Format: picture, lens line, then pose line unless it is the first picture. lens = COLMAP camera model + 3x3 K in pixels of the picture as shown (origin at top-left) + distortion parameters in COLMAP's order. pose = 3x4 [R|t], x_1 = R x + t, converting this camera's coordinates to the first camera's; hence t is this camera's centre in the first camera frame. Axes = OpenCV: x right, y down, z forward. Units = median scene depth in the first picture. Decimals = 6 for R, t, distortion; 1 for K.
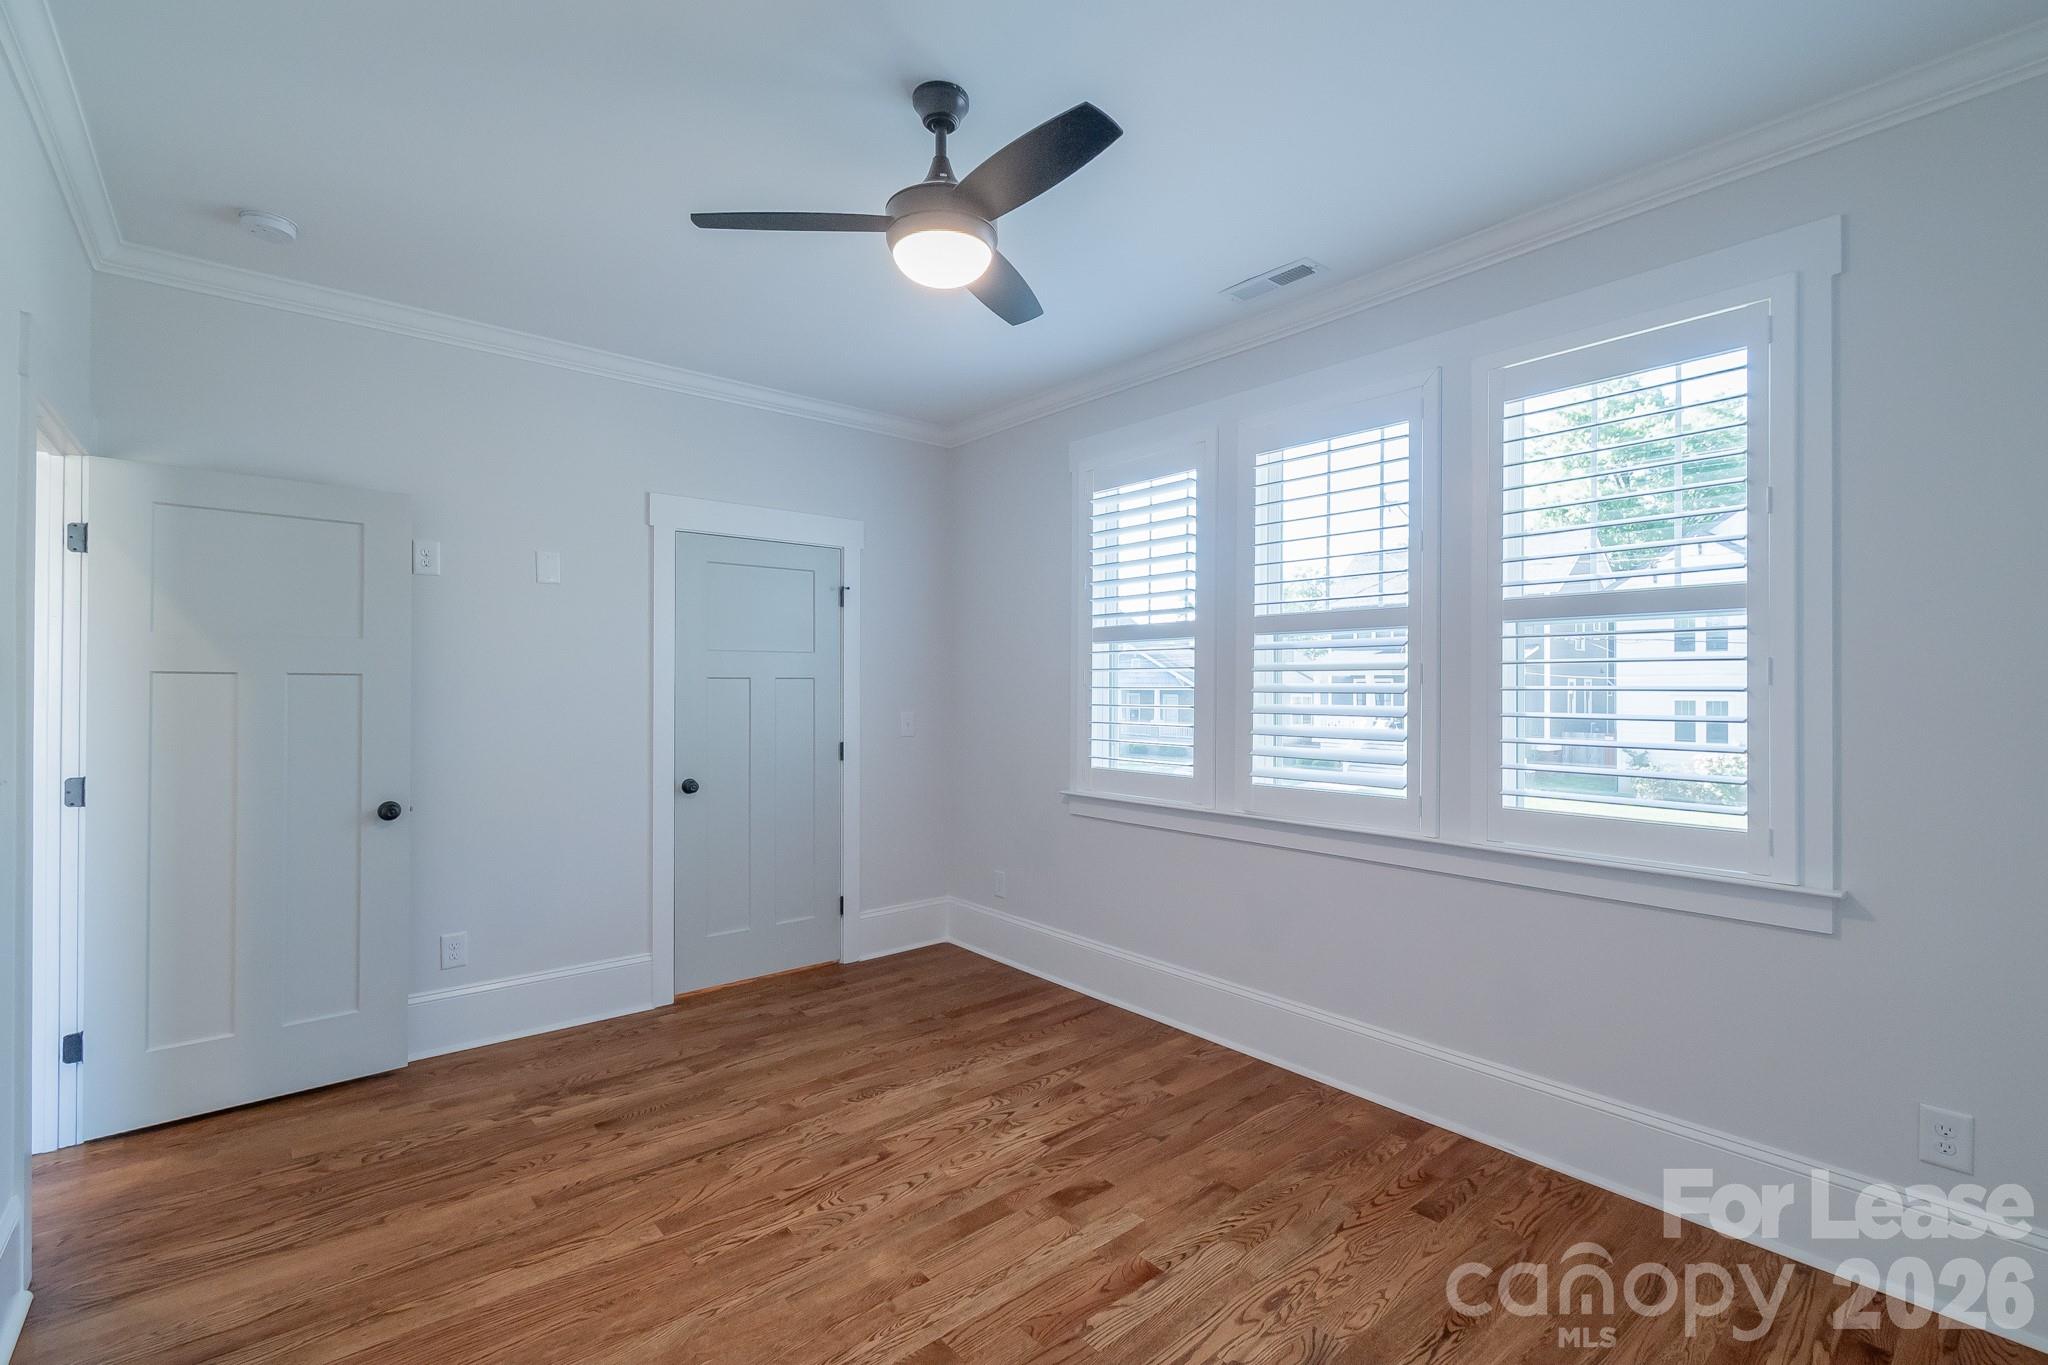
lens RADIAL K [[917.4, 0, 1015.1], [0, 917.4, 679.1], [0, 0, 1]] dist [0.005000, 0.000909]
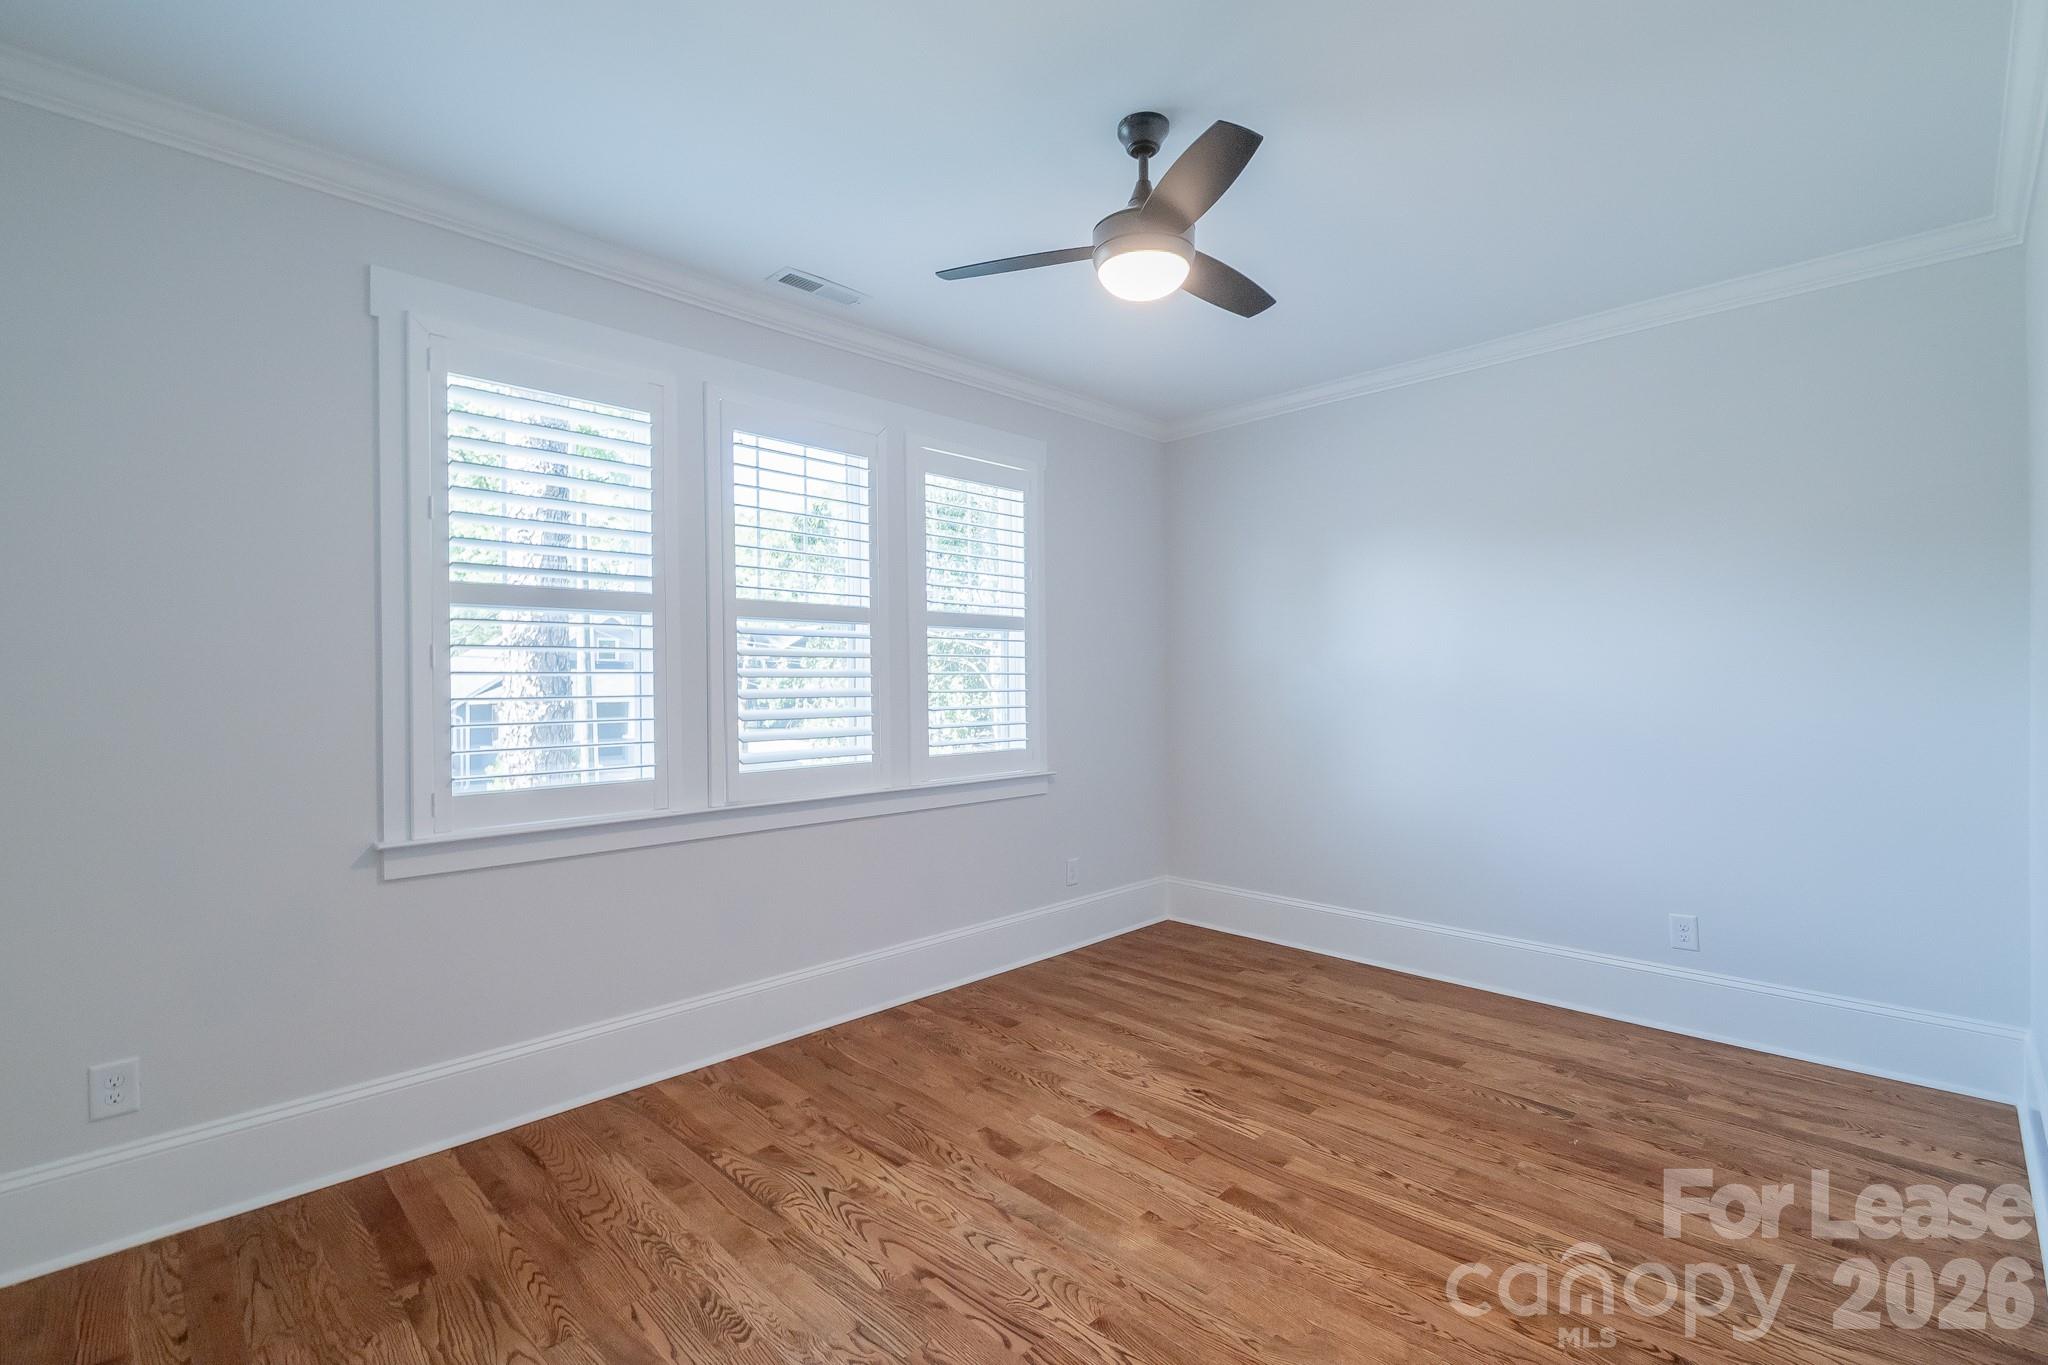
lens RADIAL K [[917.4, 0, 1050.7], [0, 917.4, 682.3], [0, 0, 1]] dist [0.005000, 0.000909]
pose [[-0.107183, -0.008058, 0.994207, -0.928922], [-0.006125, 0.999954, 0.007444, 0.012307], [-0.994220, -0.005292, -0.107227, 0.985714]]
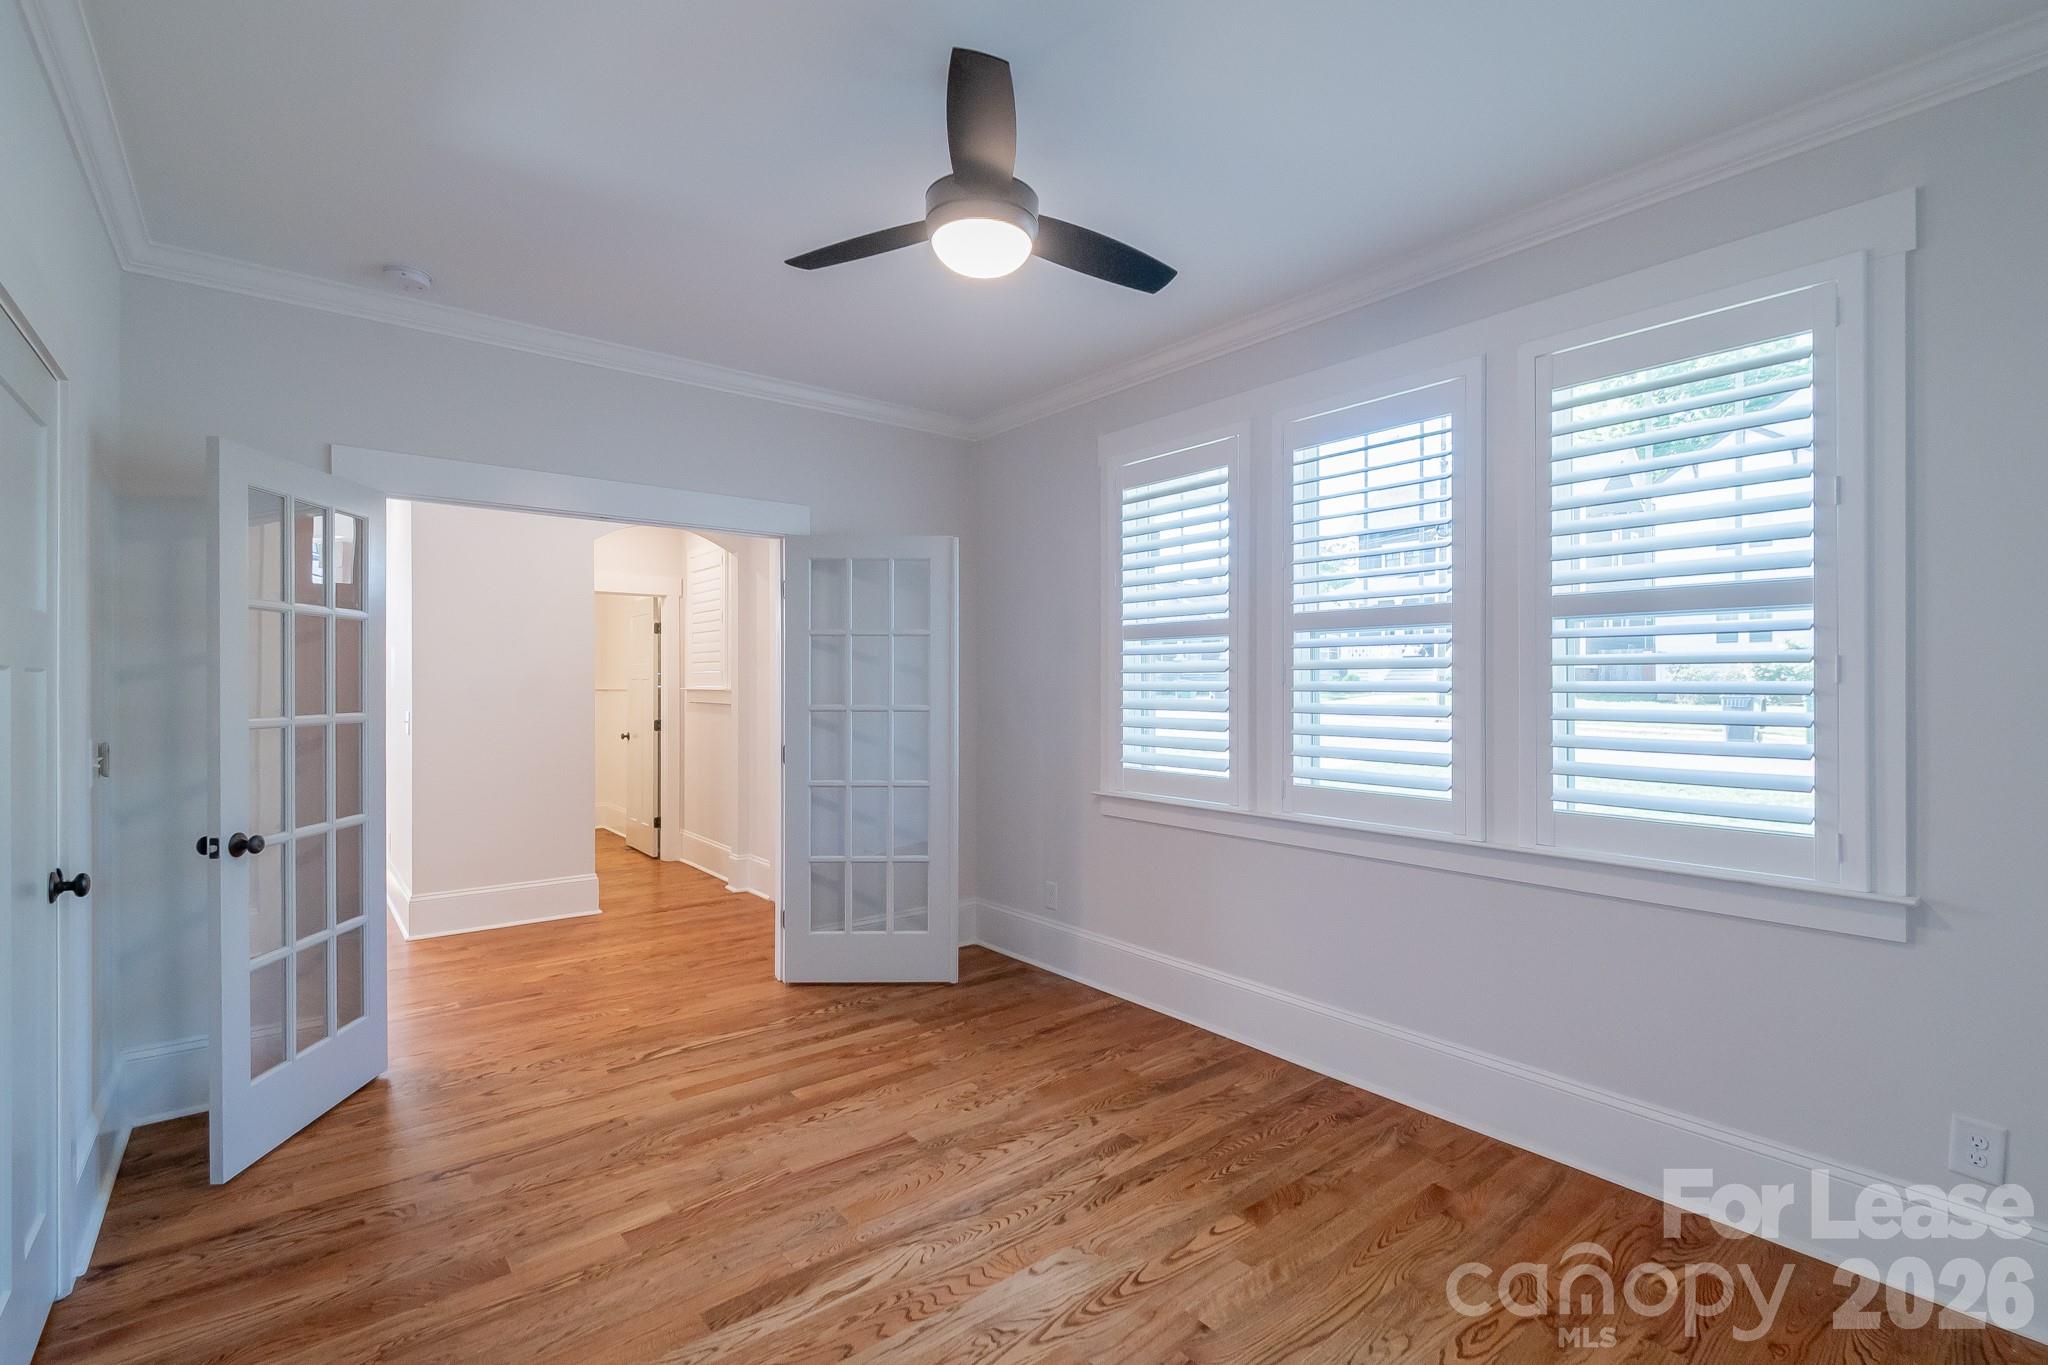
lens RADIAL K [[932.8, 0, 1016.7], [0, 932.8, 693.9], [0, 0, 1]] dist [0.007922, -0.003170]
pose [[0.998955, -0.003016, -0.045607, 0.011065], [0.003679, 0.999888, 0.014473, 0.000057], [0.045558, -0.014626, 0.998855, -0.012828]]
